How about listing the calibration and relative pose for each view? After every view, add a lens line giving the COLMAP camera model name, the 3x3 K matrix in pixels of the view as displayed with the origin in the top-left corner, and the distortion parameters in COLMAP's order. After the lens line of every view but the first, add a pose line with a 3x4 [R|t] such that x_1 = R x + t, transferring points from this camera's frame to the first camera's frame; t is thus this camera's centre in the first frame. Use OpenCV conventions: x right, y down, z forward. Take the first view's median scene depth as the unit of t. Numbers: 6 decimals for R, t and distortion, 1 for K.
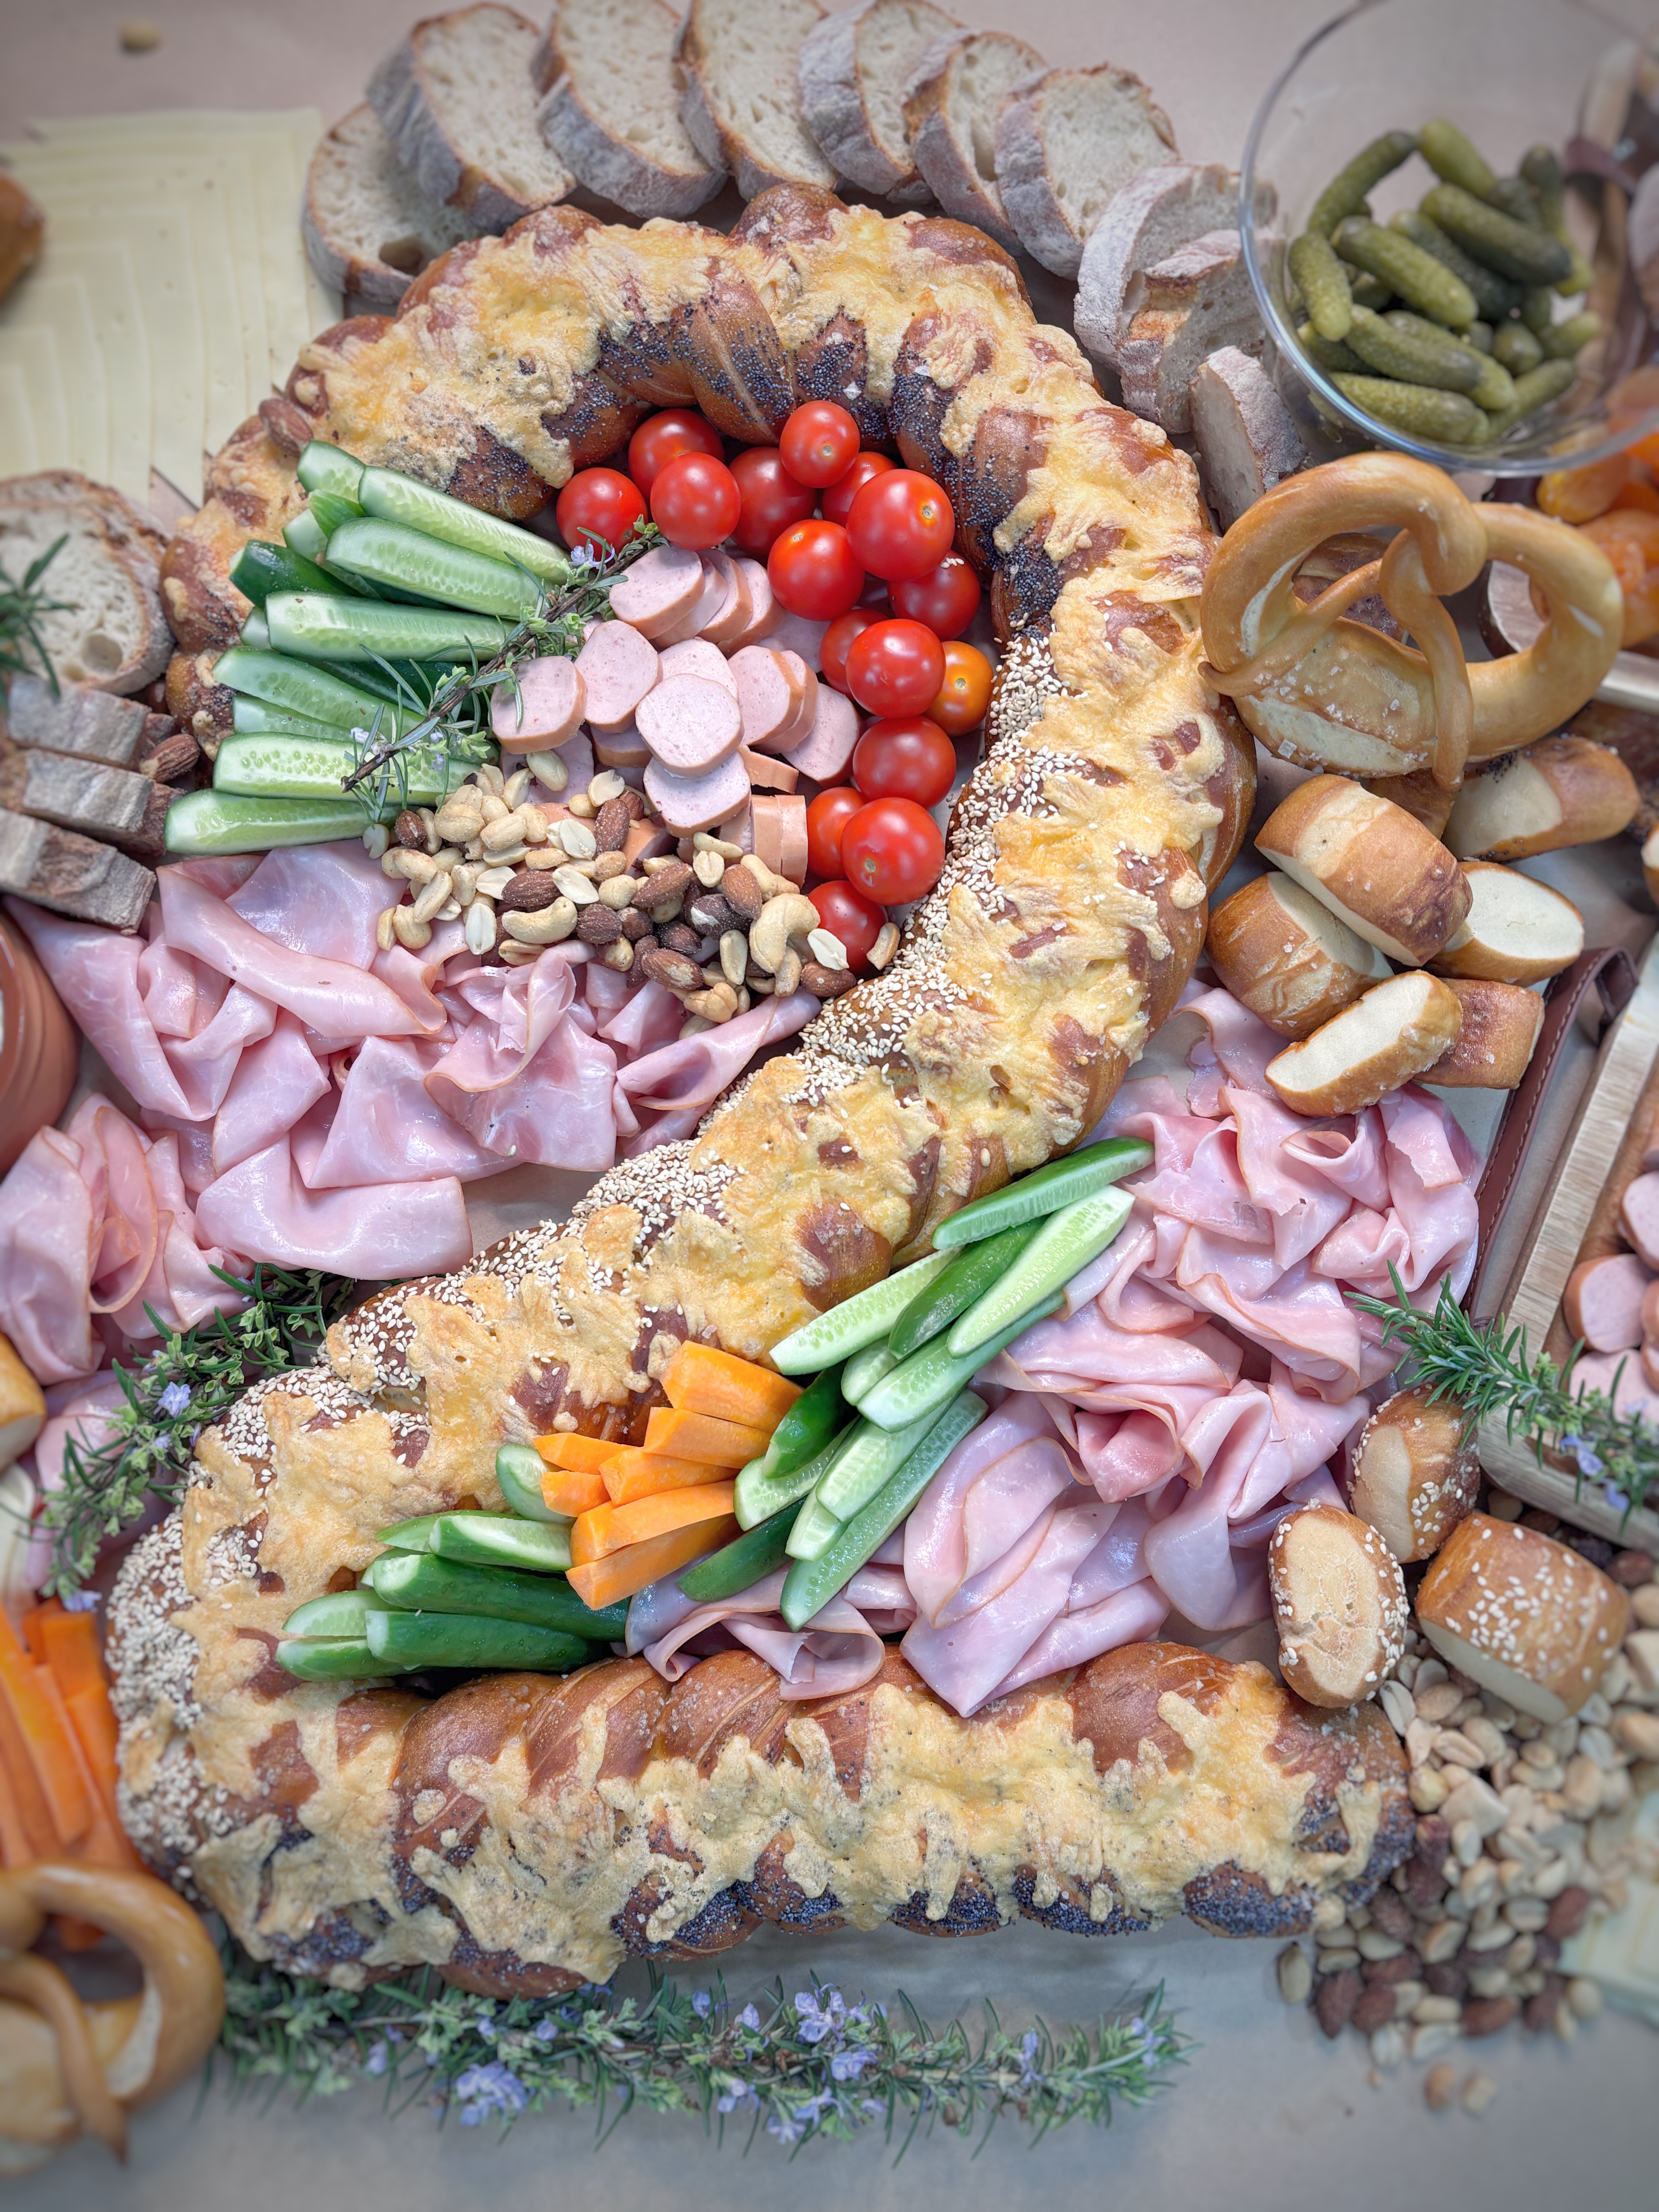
lens RADIAL K [[1632.1, 0, 829.5], [0, 1632.1, 1106.0], [0, 0, 1]] dist [0.101341, -0.232889]
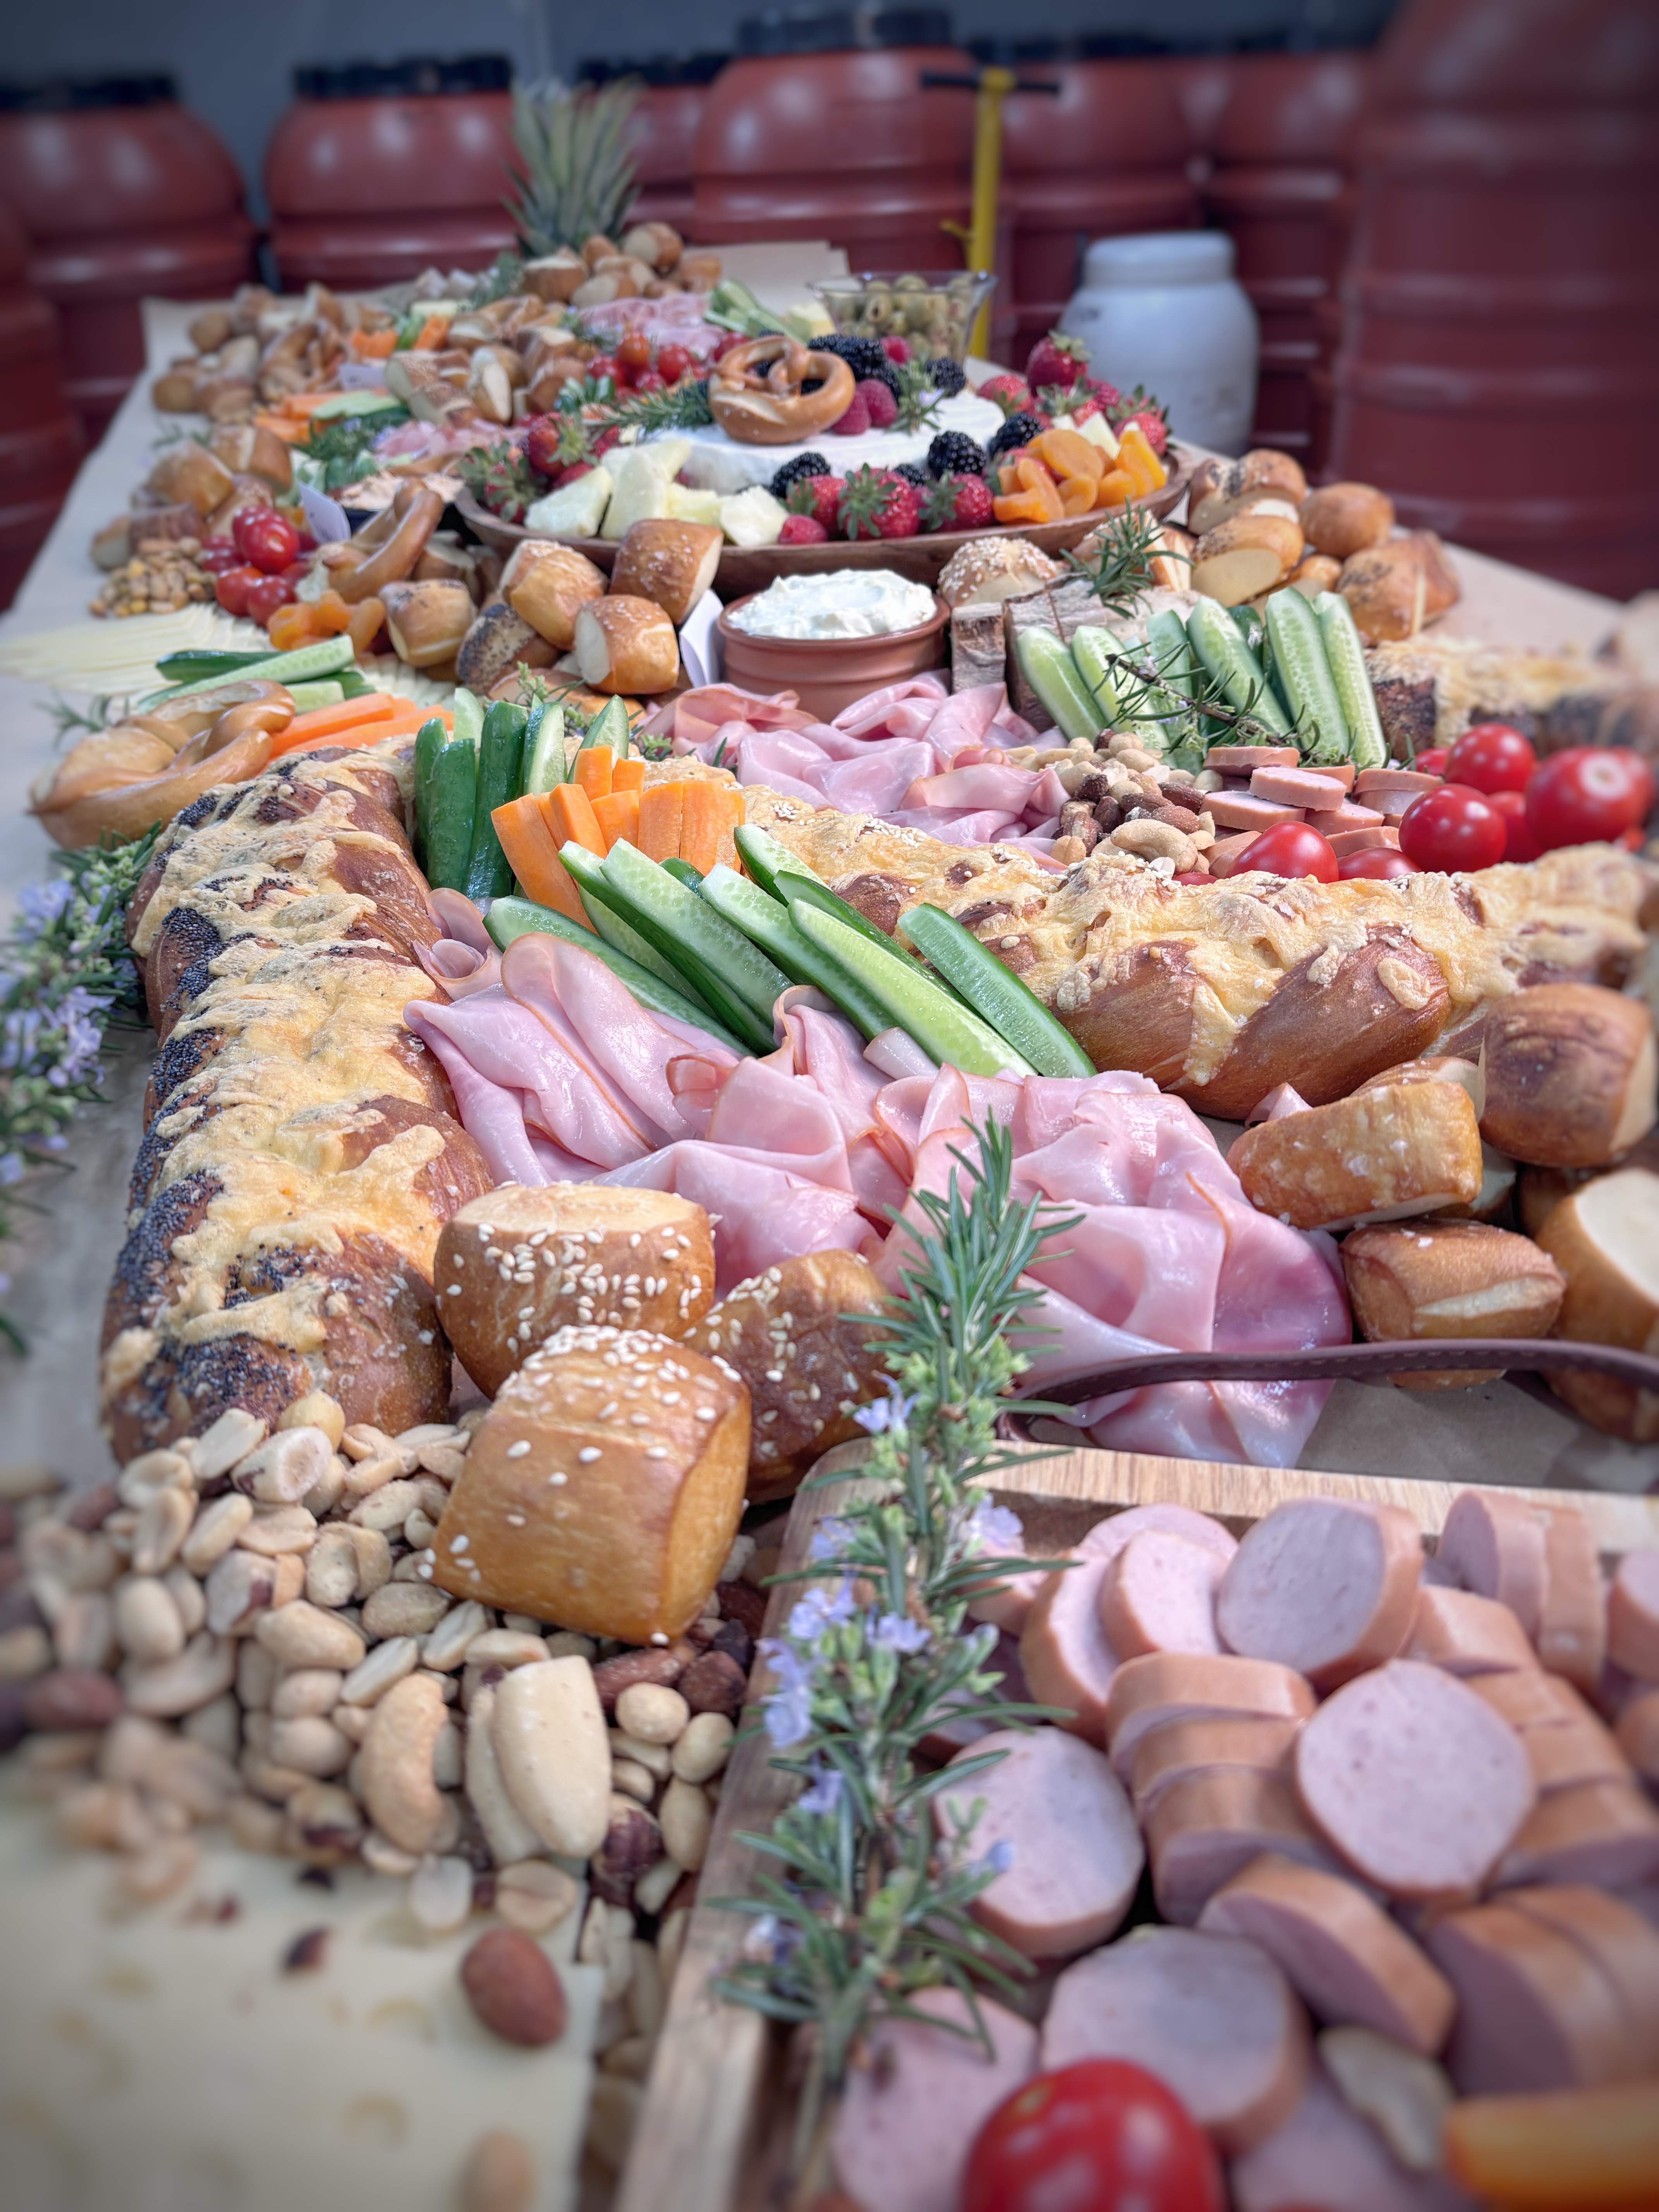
lens RADIAL K [[1632.1, 0, 829.5], [0, 1632.1, 1106.0], [0, 0, 1]] dist [0.101341, -0.232889]
pose [[0.252428, 0.470169, -0.845708, 0.885584], [-0.958341, 0.242204, -0.151394, 0.289374], [0.133653, 0.848692, 0.511721, 0.600835]]
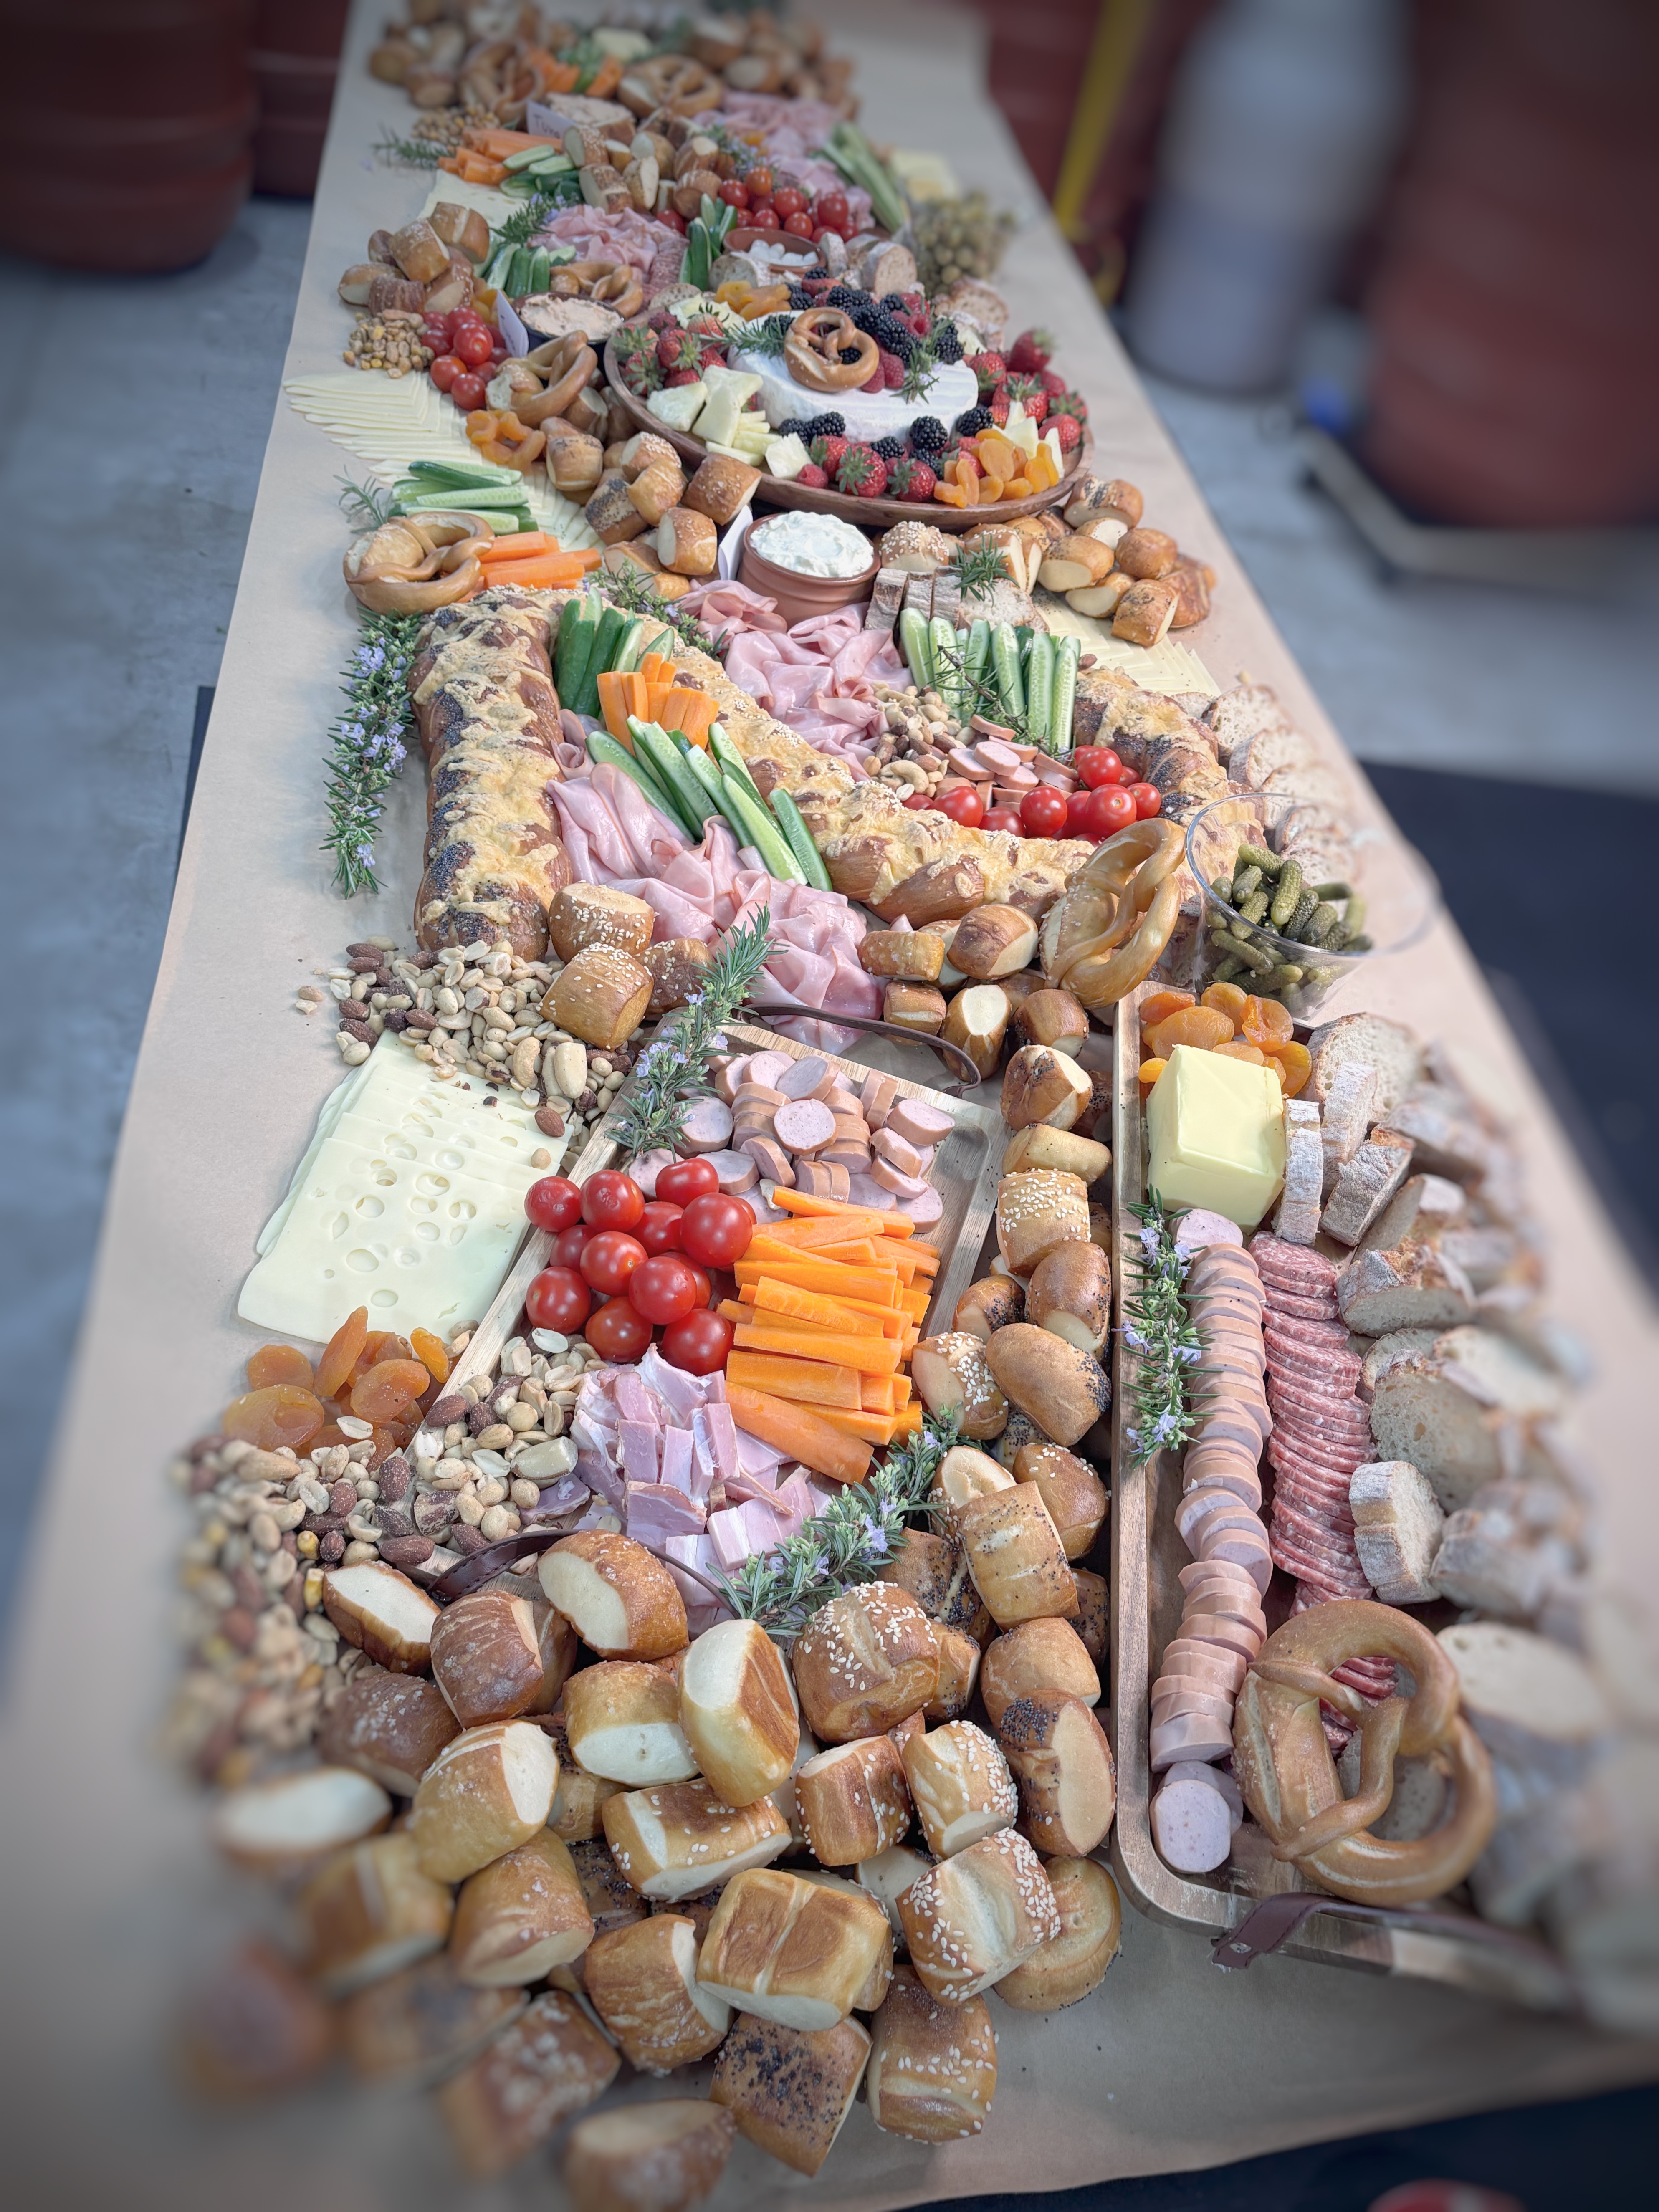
lens RADIAL K [[1632.1, 0, 829.5], [0, 1632.1, 1106.0], [0, 0, 1]] dist [0.101341, -0.232889]
pose [[0.133355, 0.697037, -0.704526, 1.778095], [-0.986319, 0.023828, -0.163119, 0.355829], [-0.096912, 0.716639, 0.690678, -0.142903]]
